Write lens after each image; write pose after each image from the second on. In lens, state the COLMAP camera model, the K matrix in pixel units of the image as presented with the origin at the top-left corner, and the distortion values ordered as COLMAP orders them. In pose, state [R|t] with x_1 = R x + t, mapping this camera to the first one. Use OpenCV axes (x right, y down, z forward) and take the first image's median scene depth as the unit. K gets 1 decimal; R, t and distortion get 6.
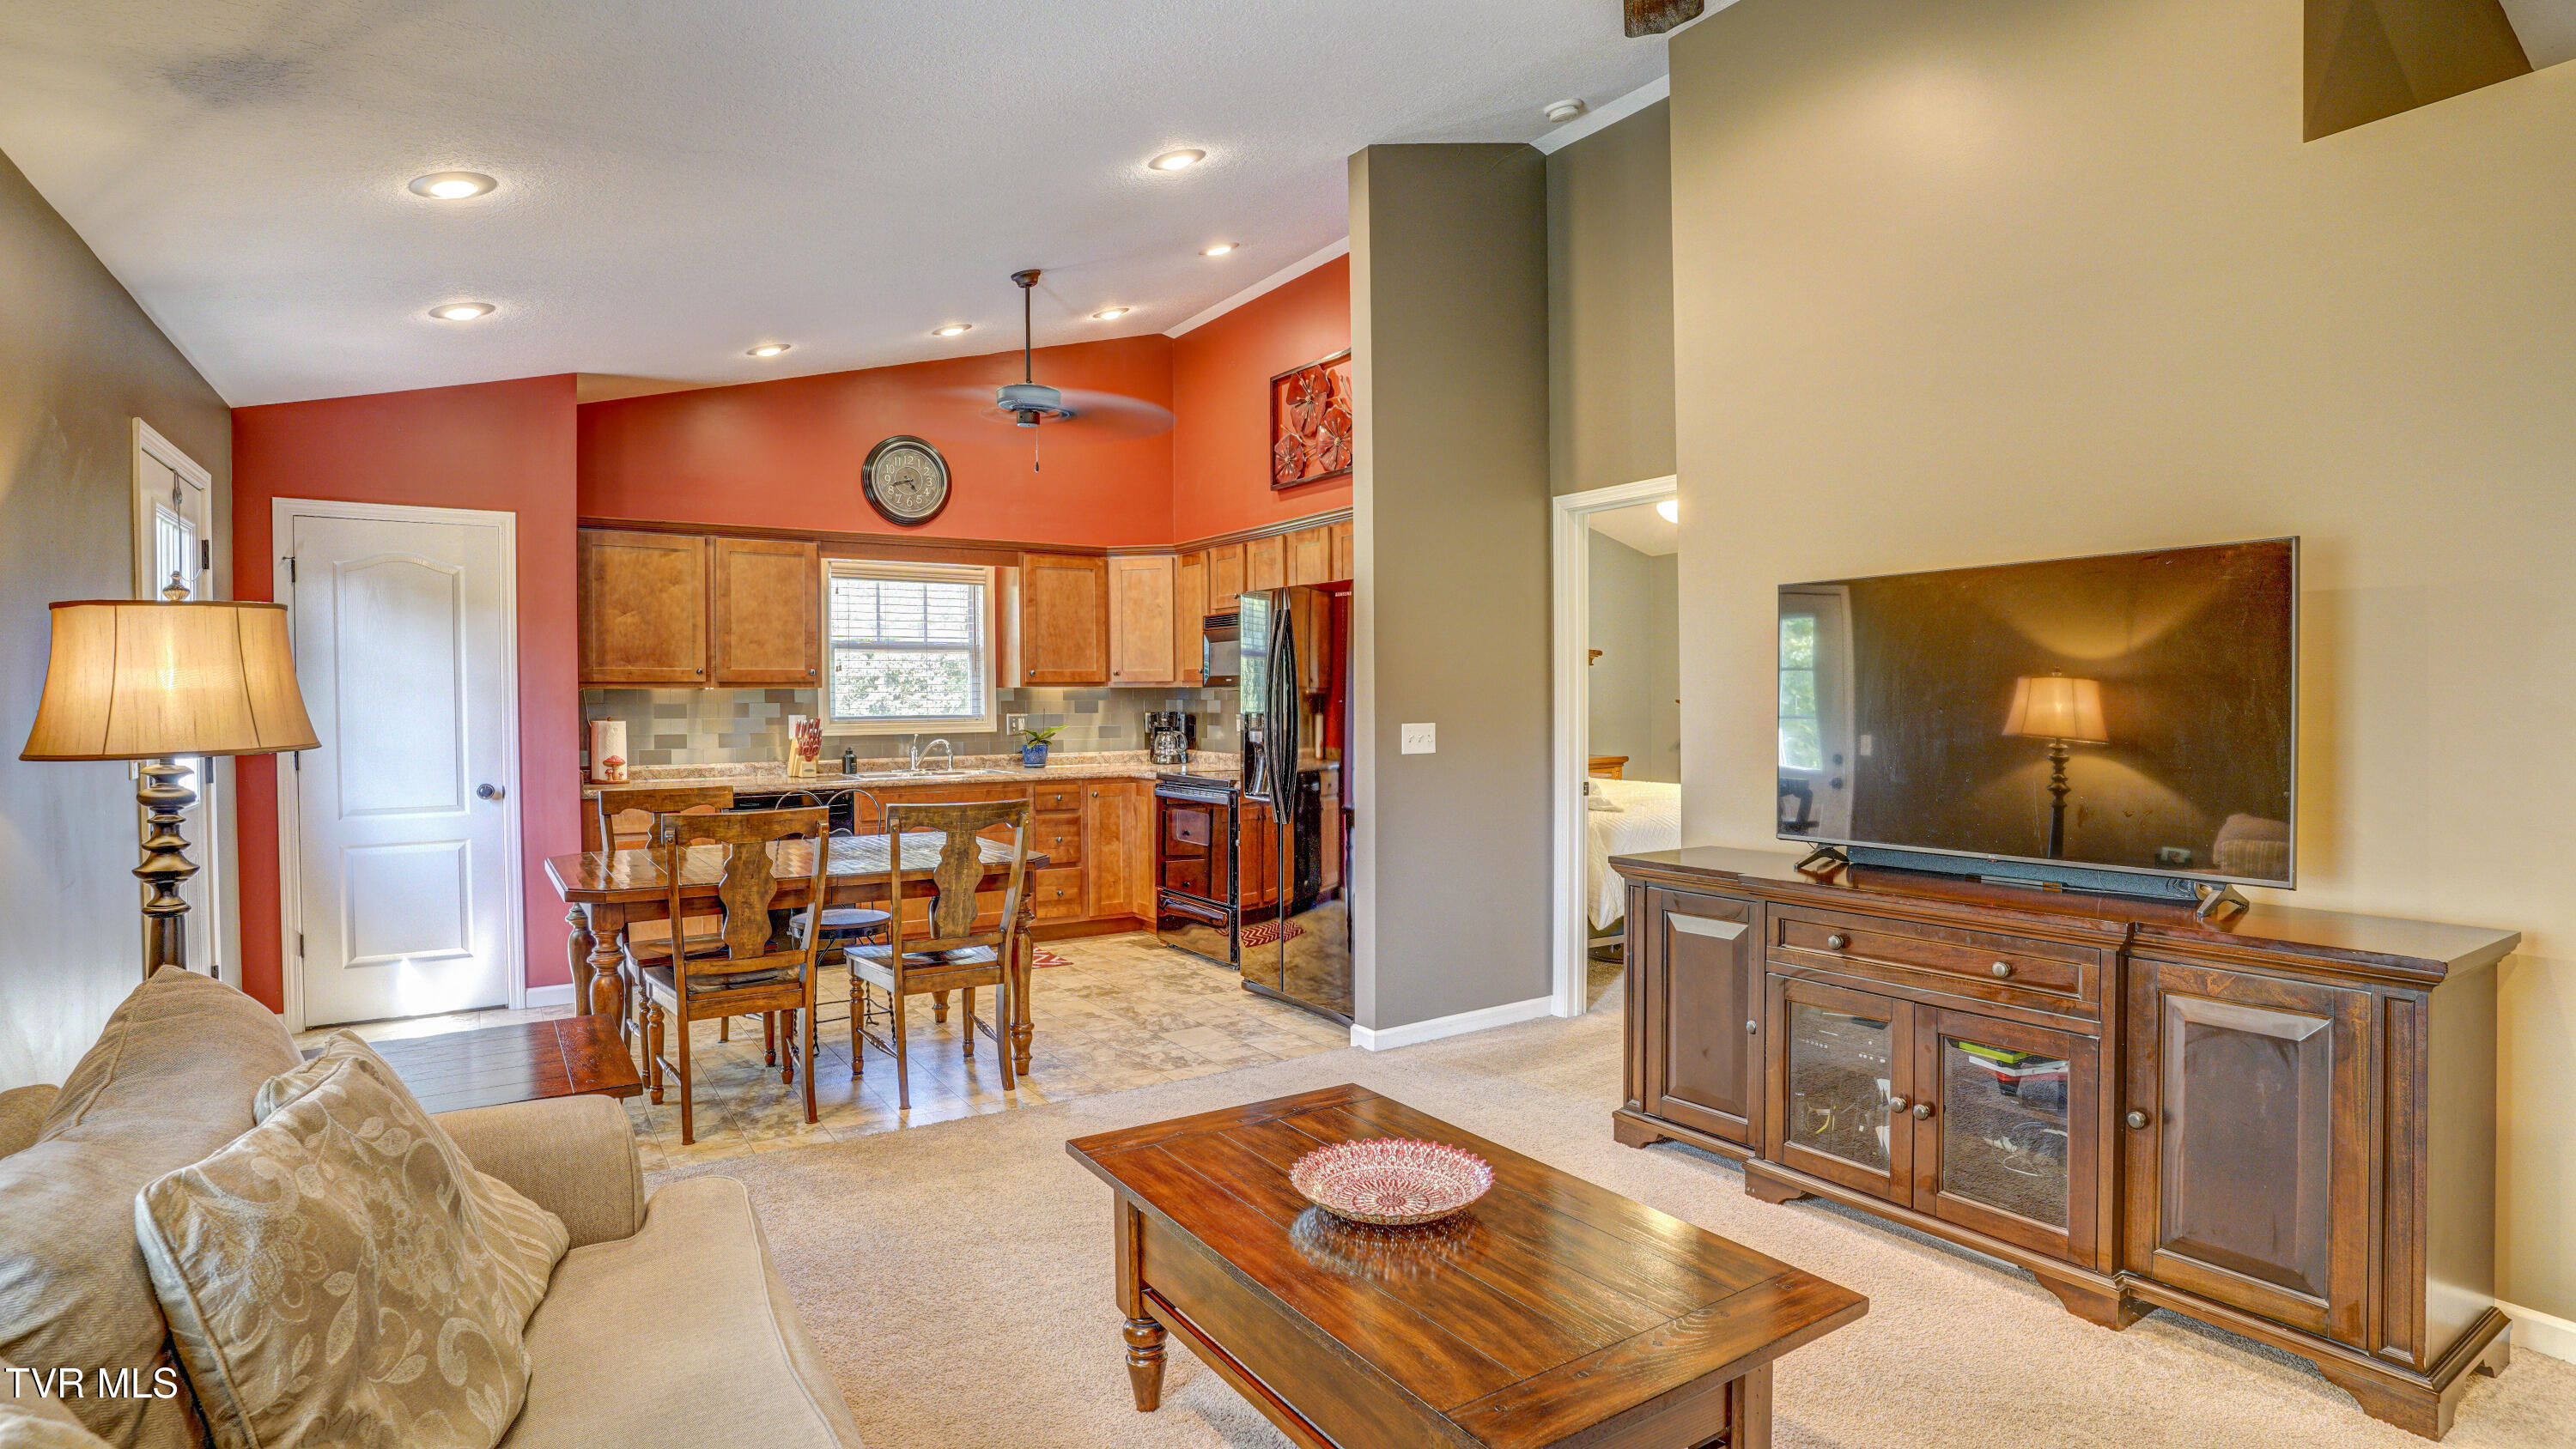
lens RADIAL K [[1310.9, 0, 1288.0], [0, 1310.9, 707.6], [0, 0, 1]] dist [-0.049867, 0.032227]
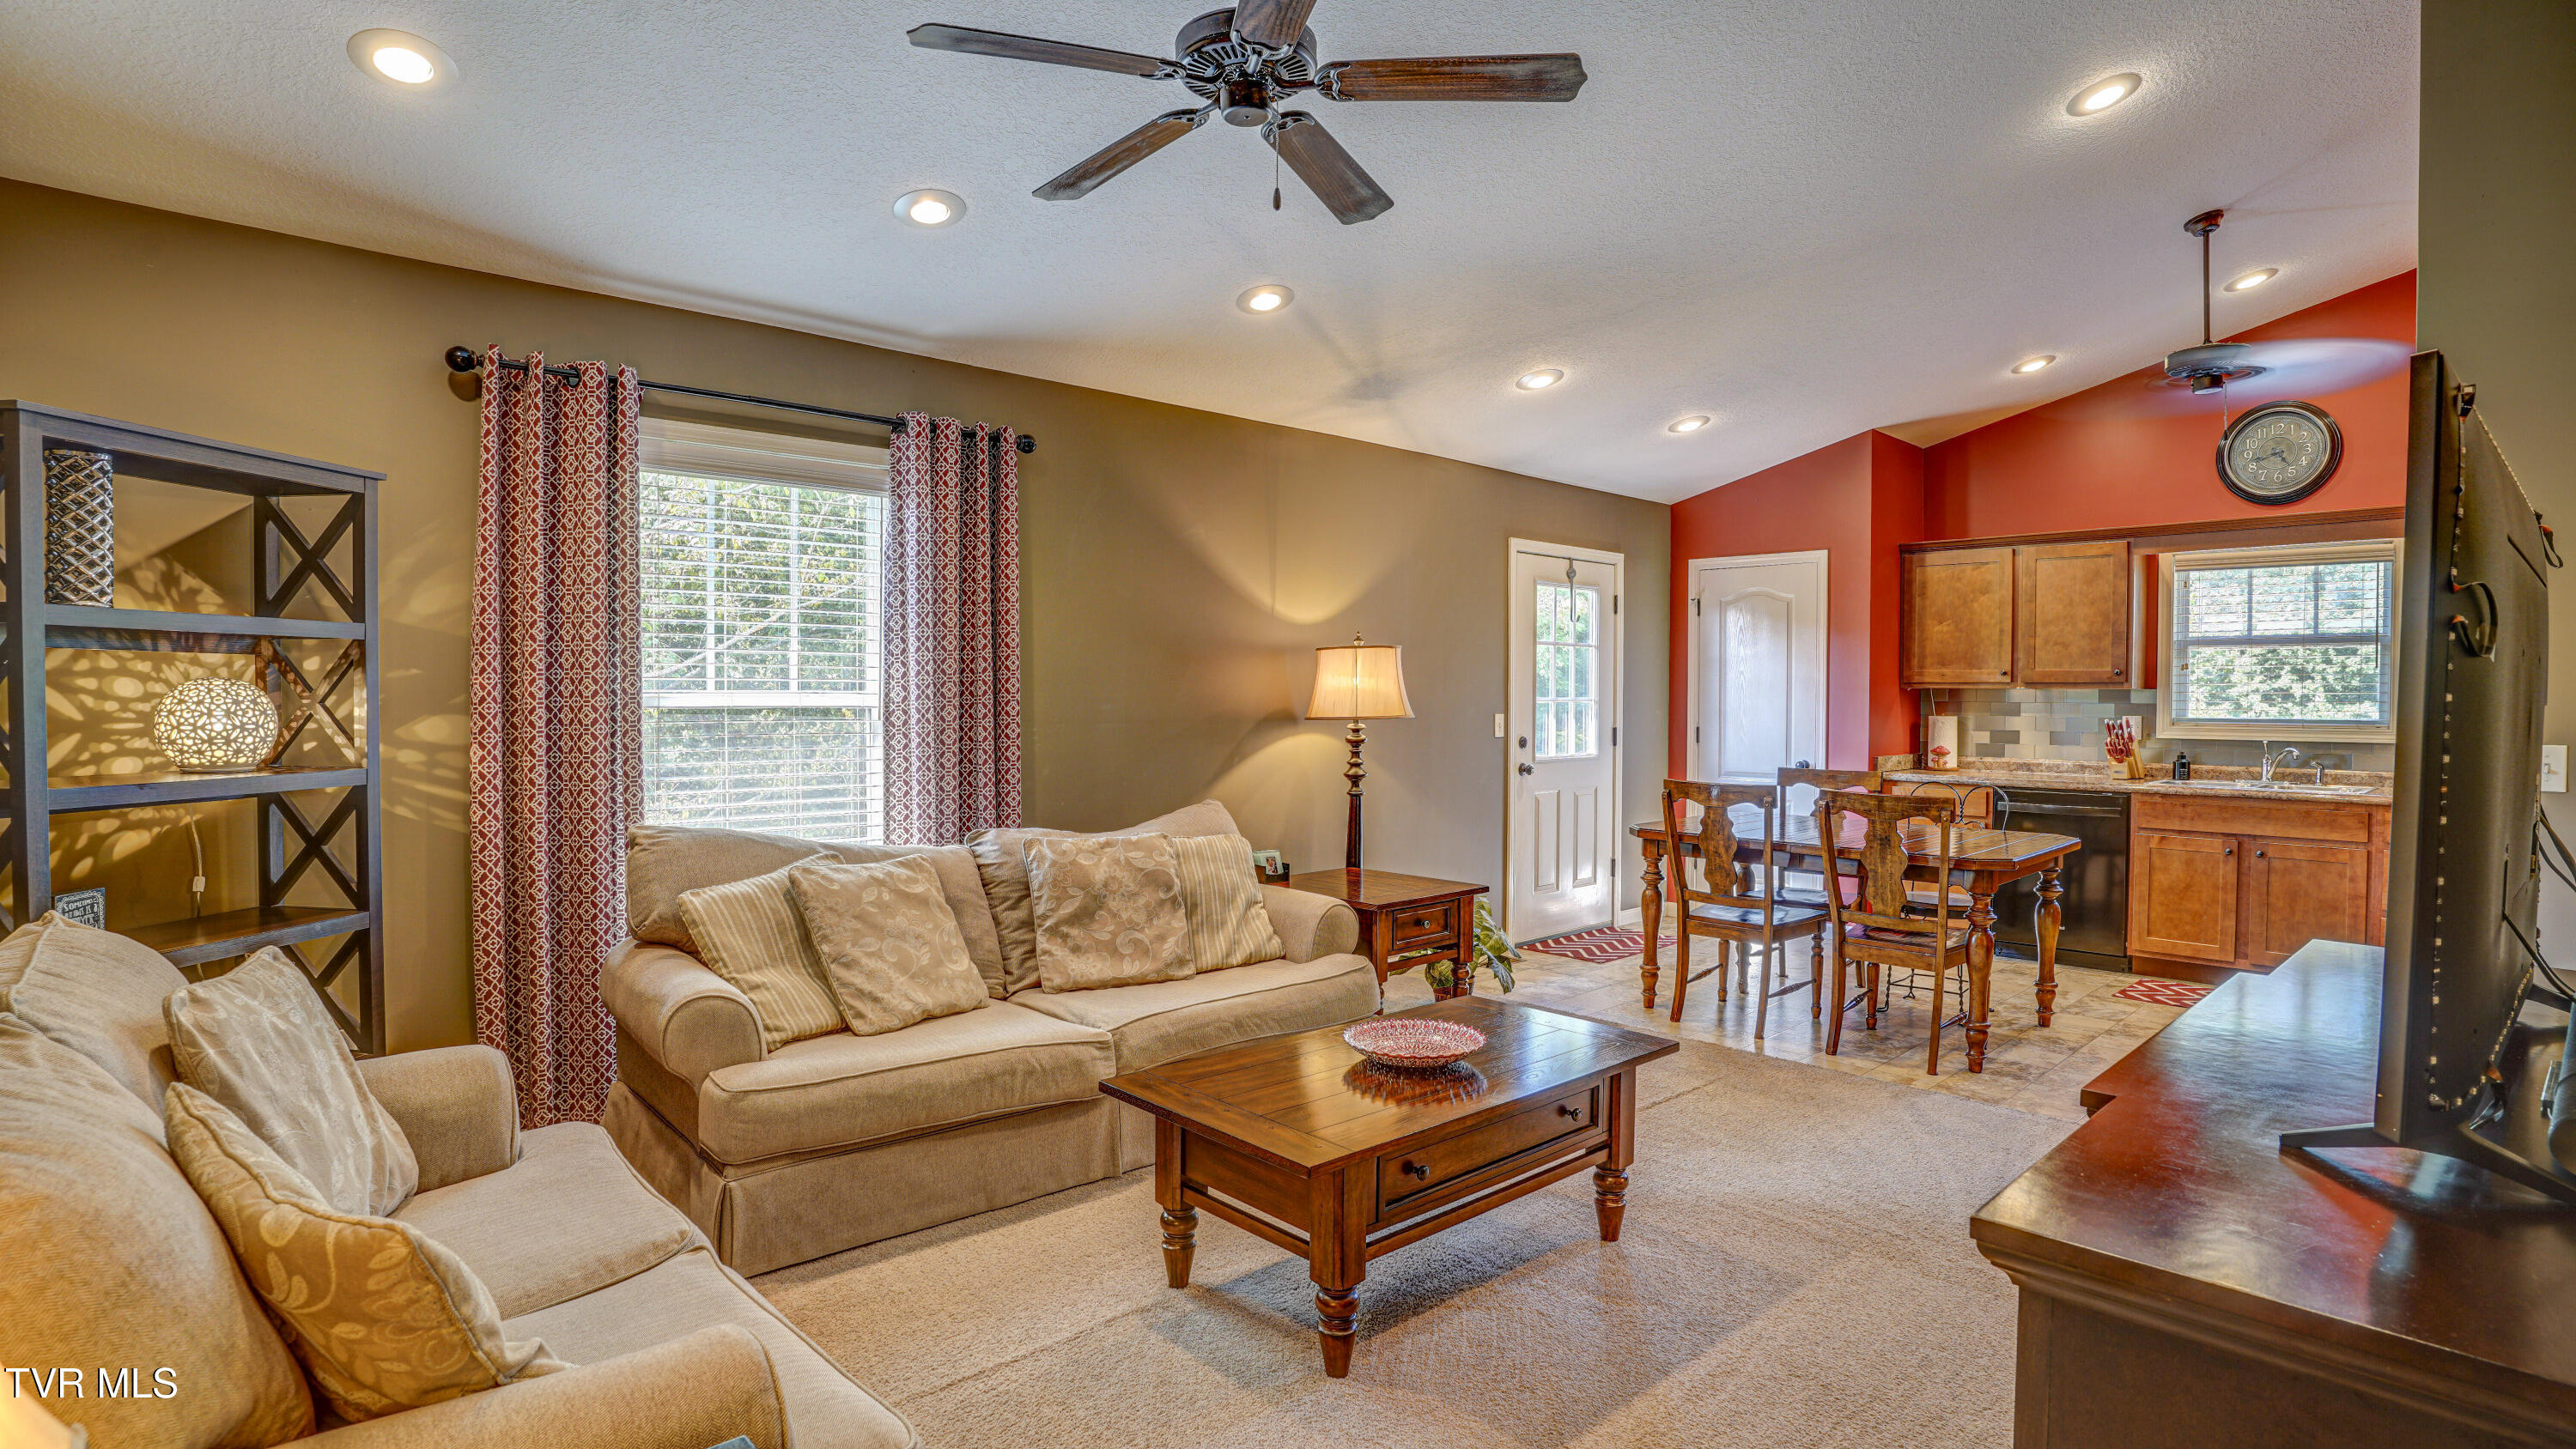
lens RADIAL K [[1310.9, 0, 1262.9], [0, 1310.9, 721.3], [0, 0, 1]] dist [-0.049867, 0.032227]
pose [[0.150266, 0.028142, -0.988245, 0.520878], [-0.015140, 0.999543, 0.026162, -0.006169], [0.988530, 0.011031, 0.150624, 0.224113]]
